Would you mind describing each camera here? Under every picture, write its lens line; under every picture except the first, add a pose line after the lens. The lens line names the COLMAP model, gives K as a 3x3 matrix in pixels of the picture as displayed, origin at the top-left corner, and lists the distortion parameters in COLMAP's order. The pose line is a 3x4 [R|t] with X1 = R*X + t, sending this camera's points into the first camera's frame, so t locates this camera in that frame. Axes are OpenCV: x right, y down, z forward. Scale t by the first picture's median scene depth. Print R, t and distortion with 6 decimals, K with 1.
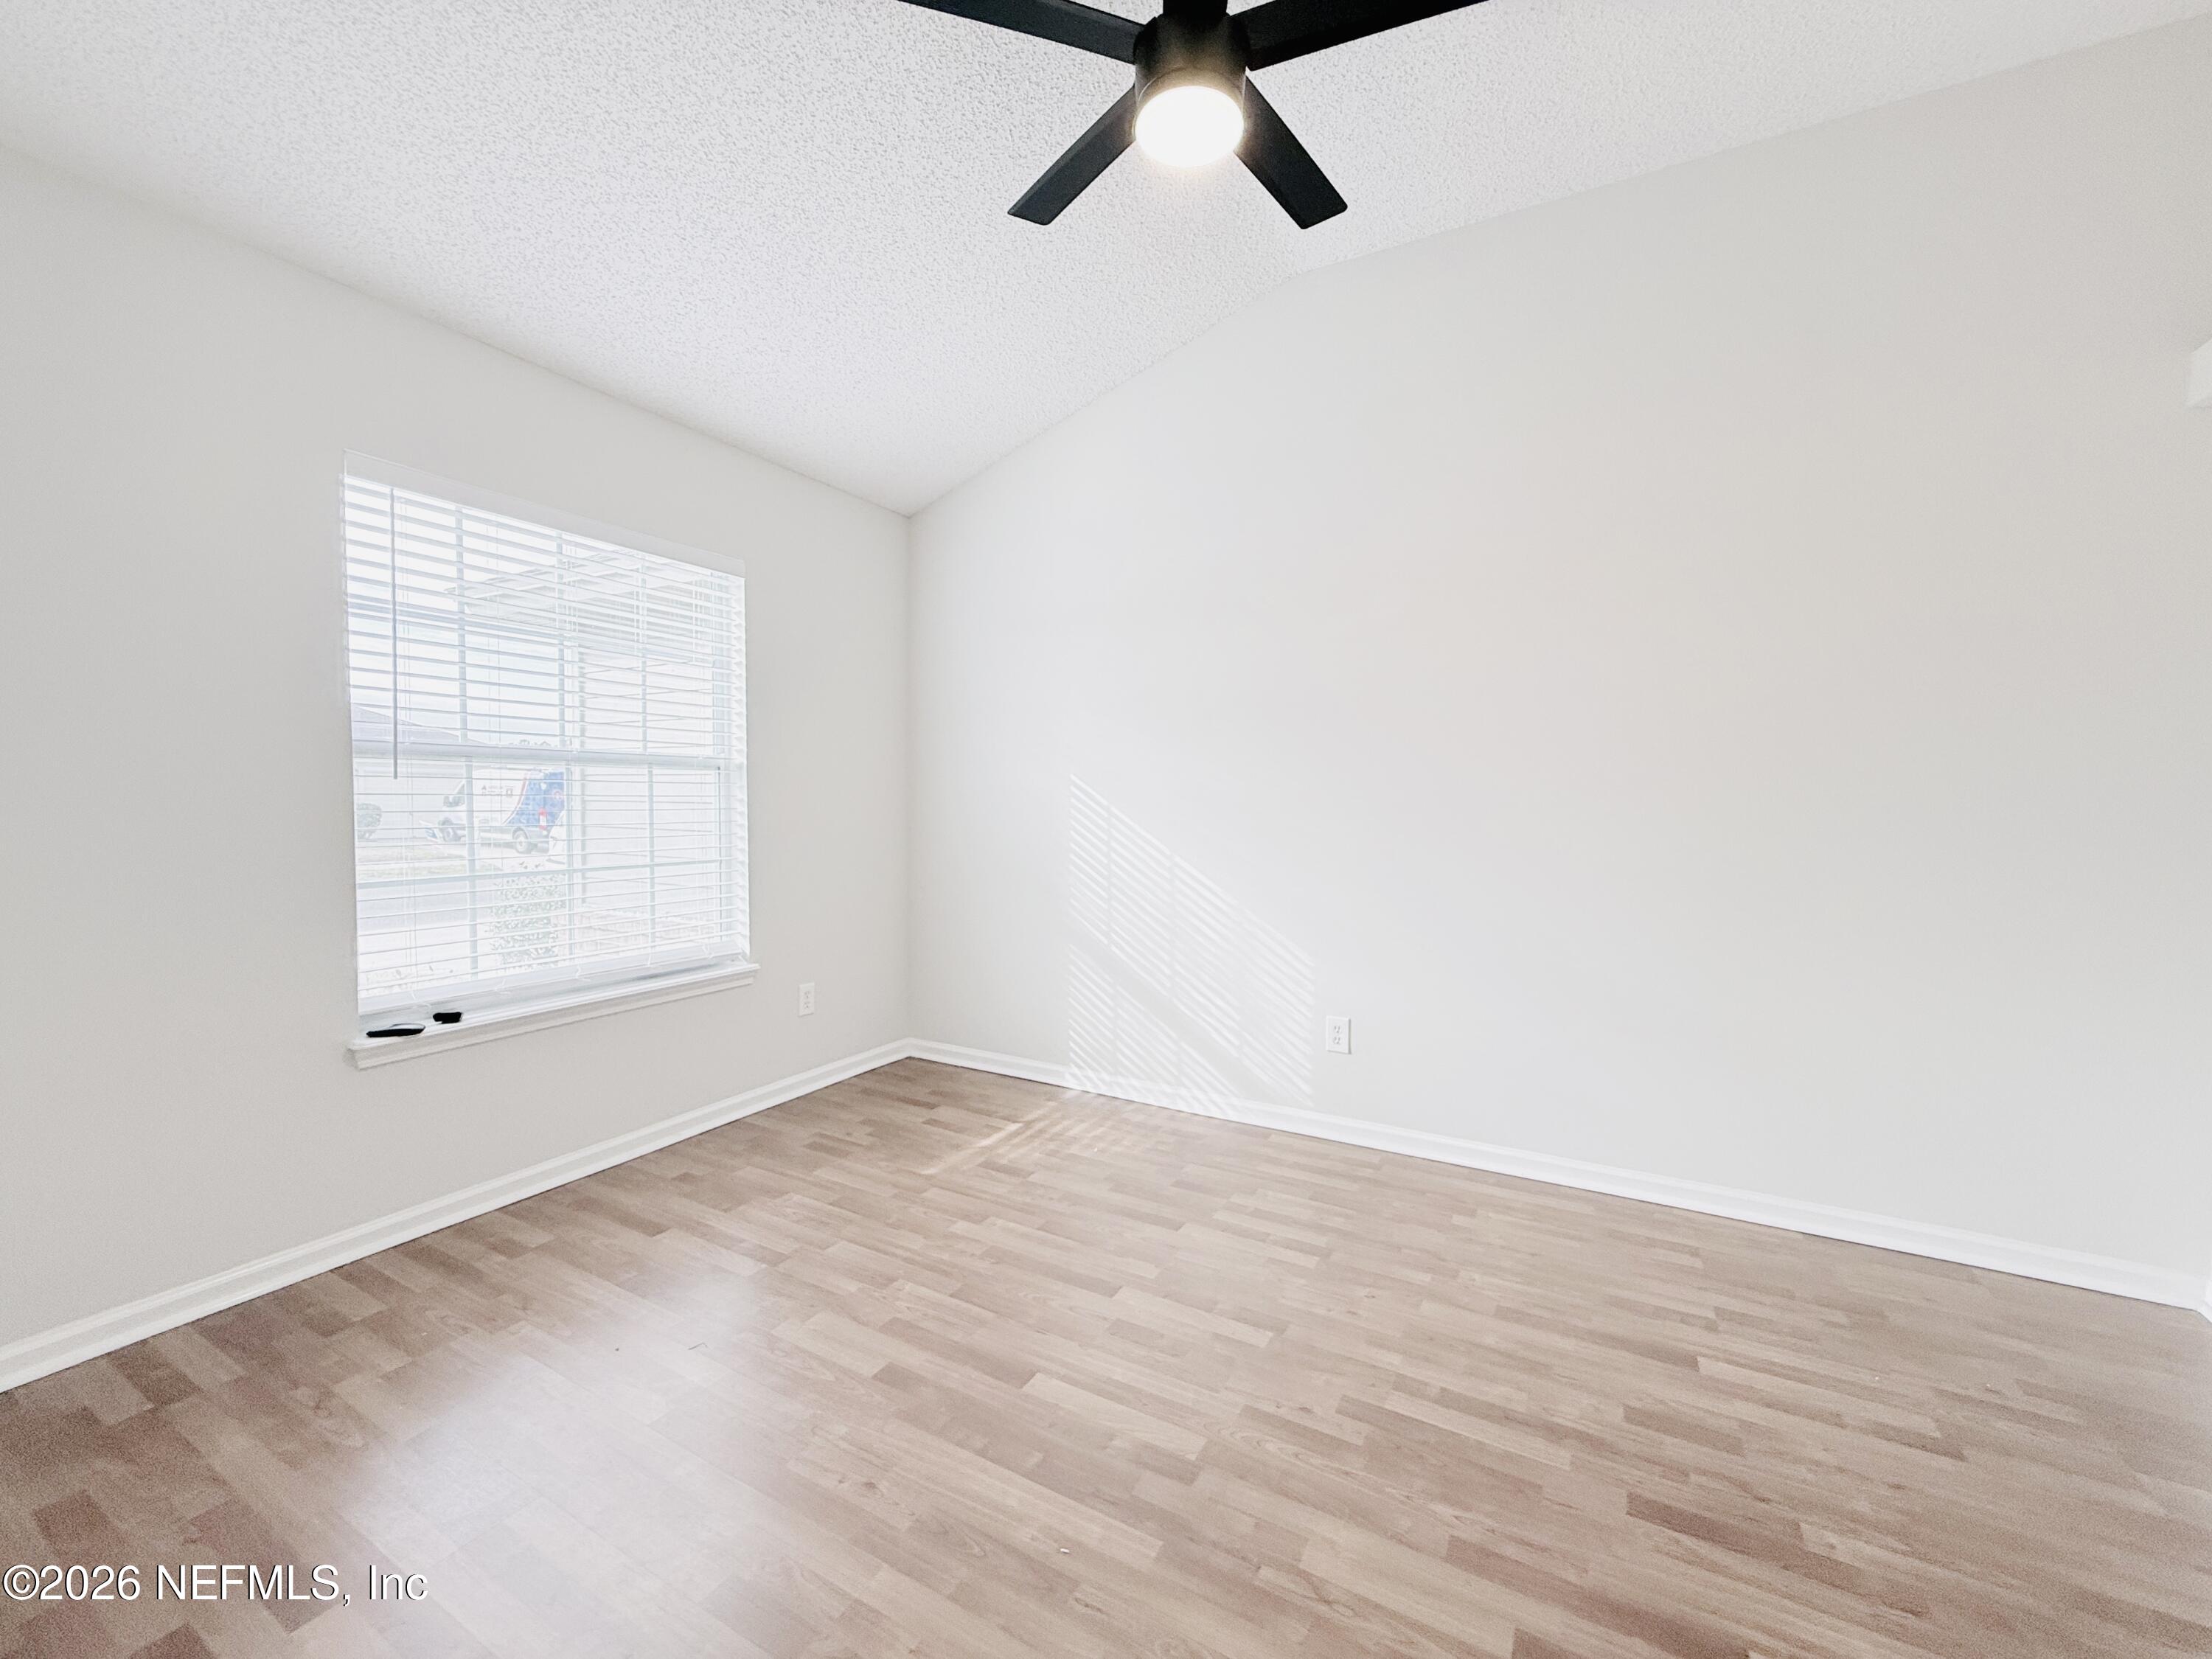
lens RADIAL K [[879.7, 0, 1100.5], [0, 879.7, 830.1], [0, 0, 1]] dist [0.000761, 0.000006]
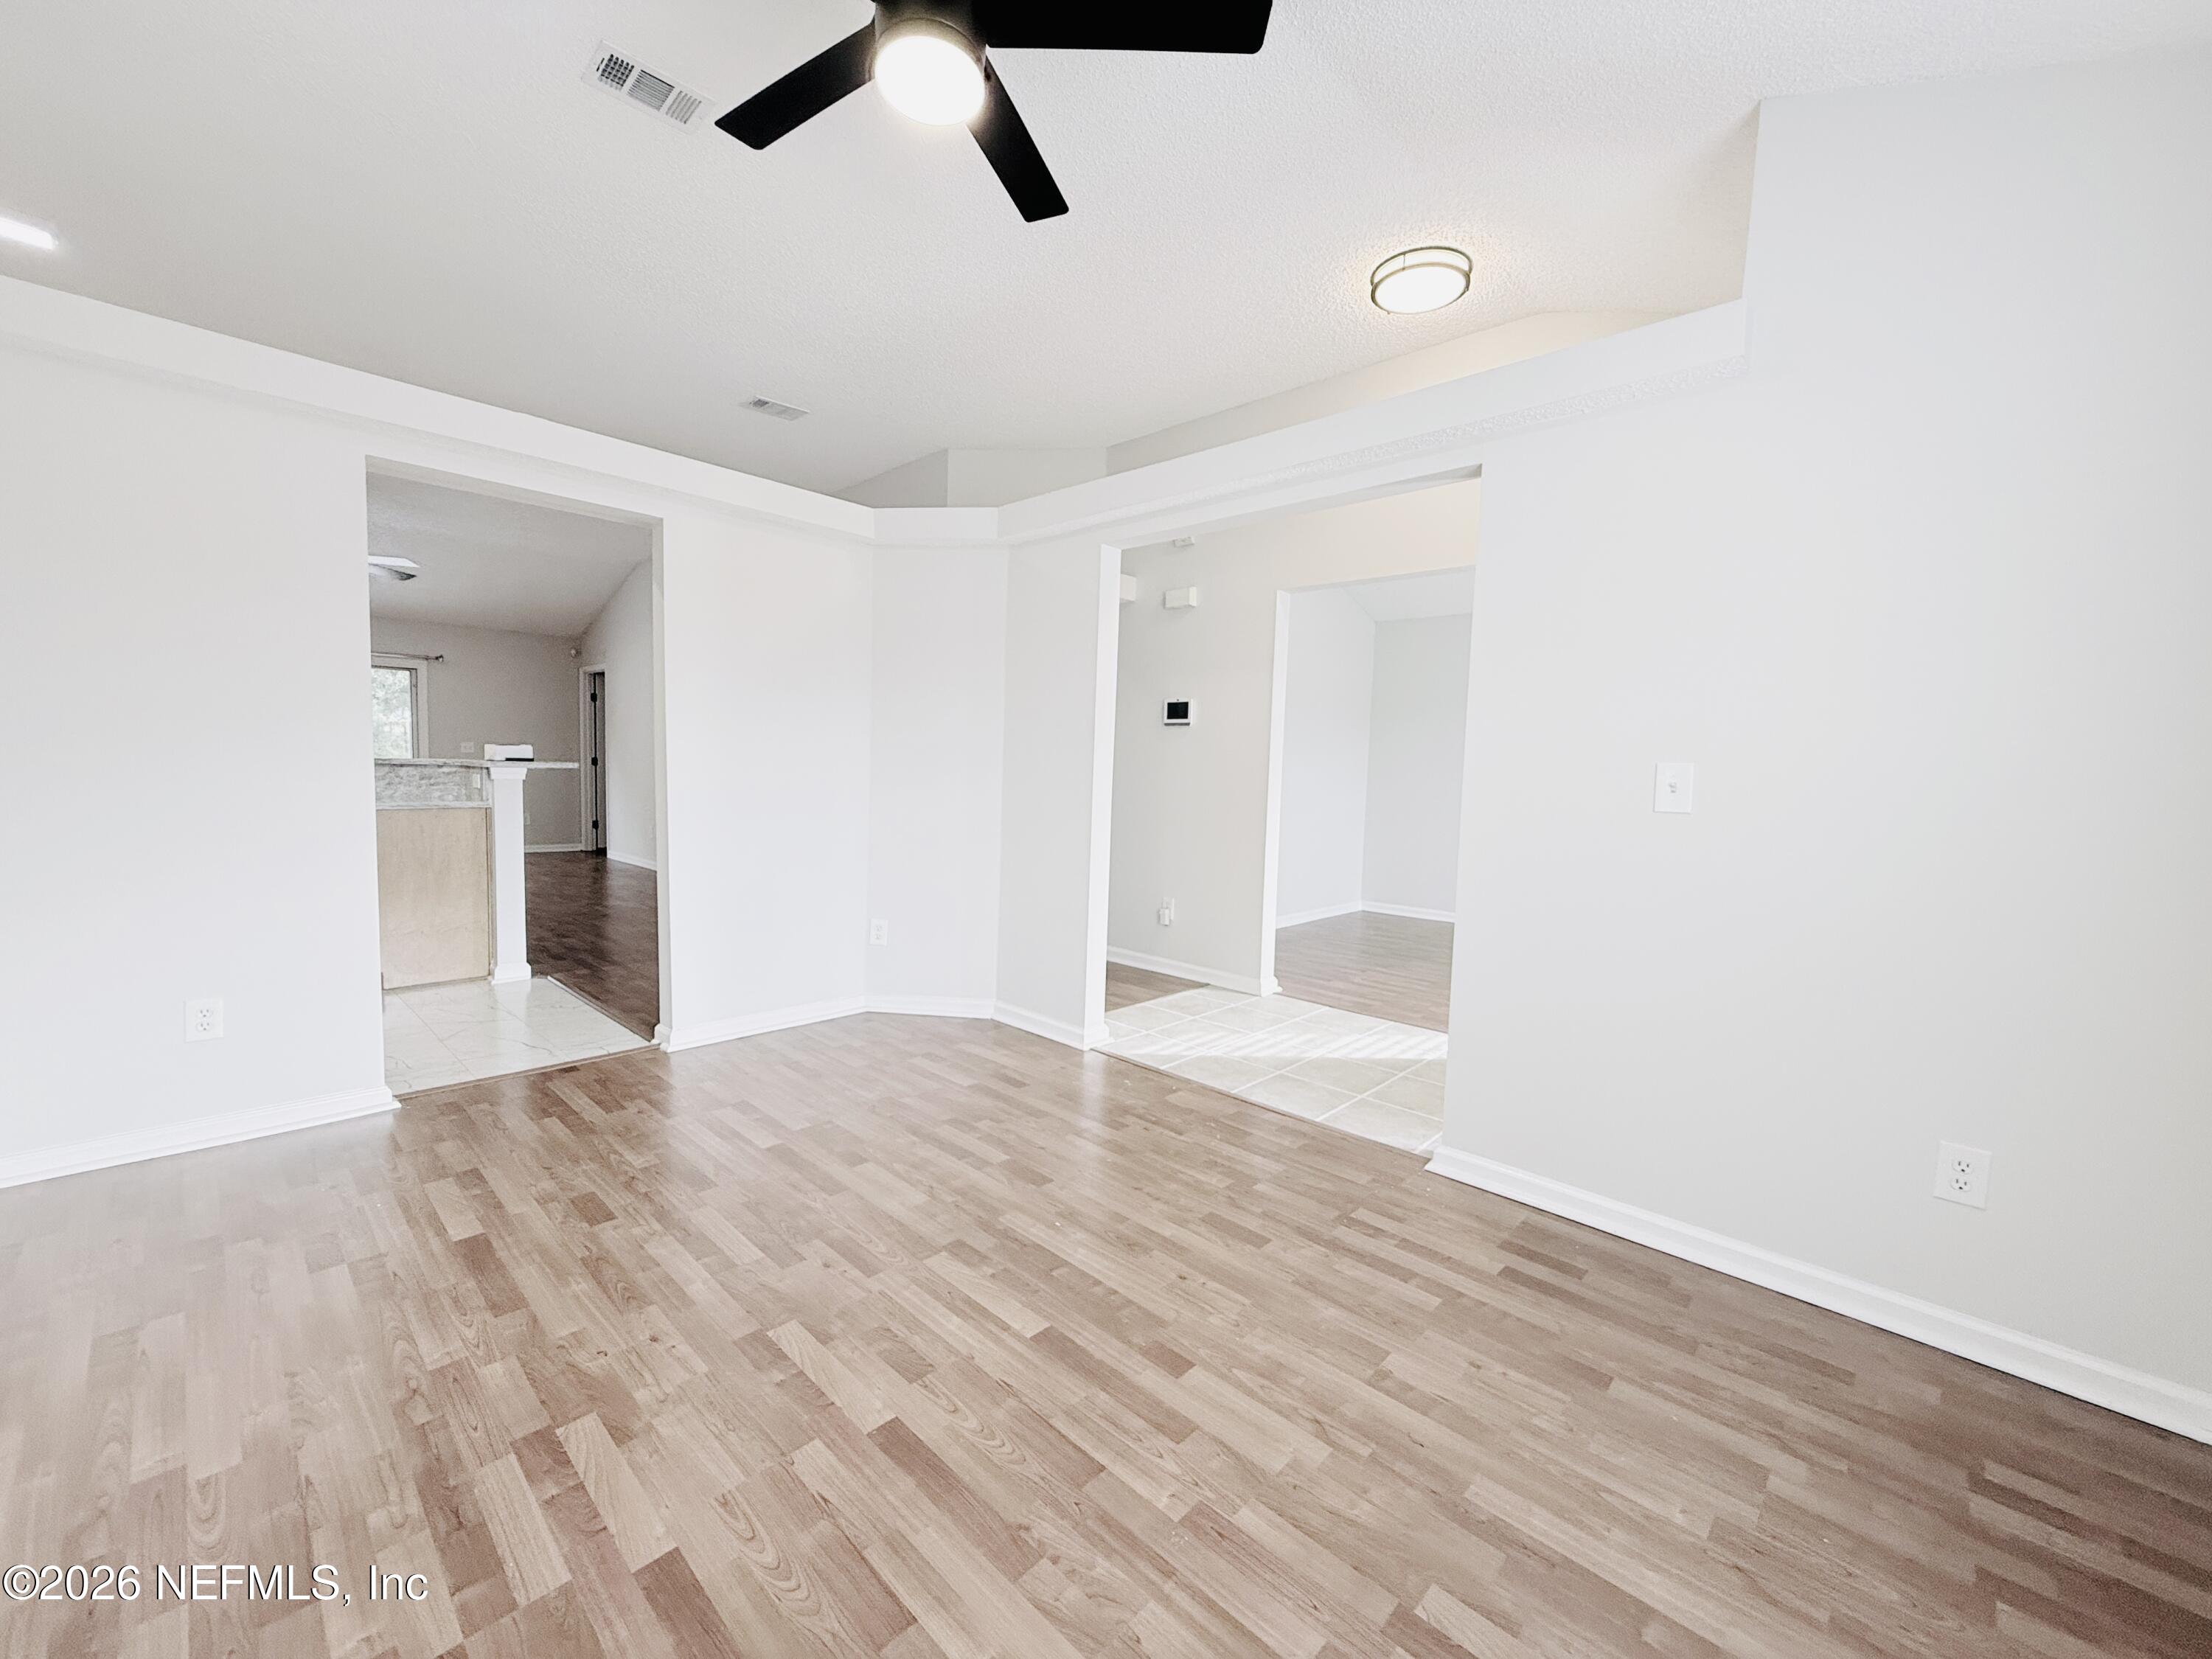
lens RADIAL K [[879.7, 0, 1101.9], [0, 879.7, 826.6], [0, 0, 1]] dist [0.000761, 0.000006]
pose [[-0.967542, -0.056886, 0.246223, -0.282259], [-0.030996, 0.993692, 0.107778, -0.049395], [-0.250801, 0.096648, -0.963202, 1.467591]]
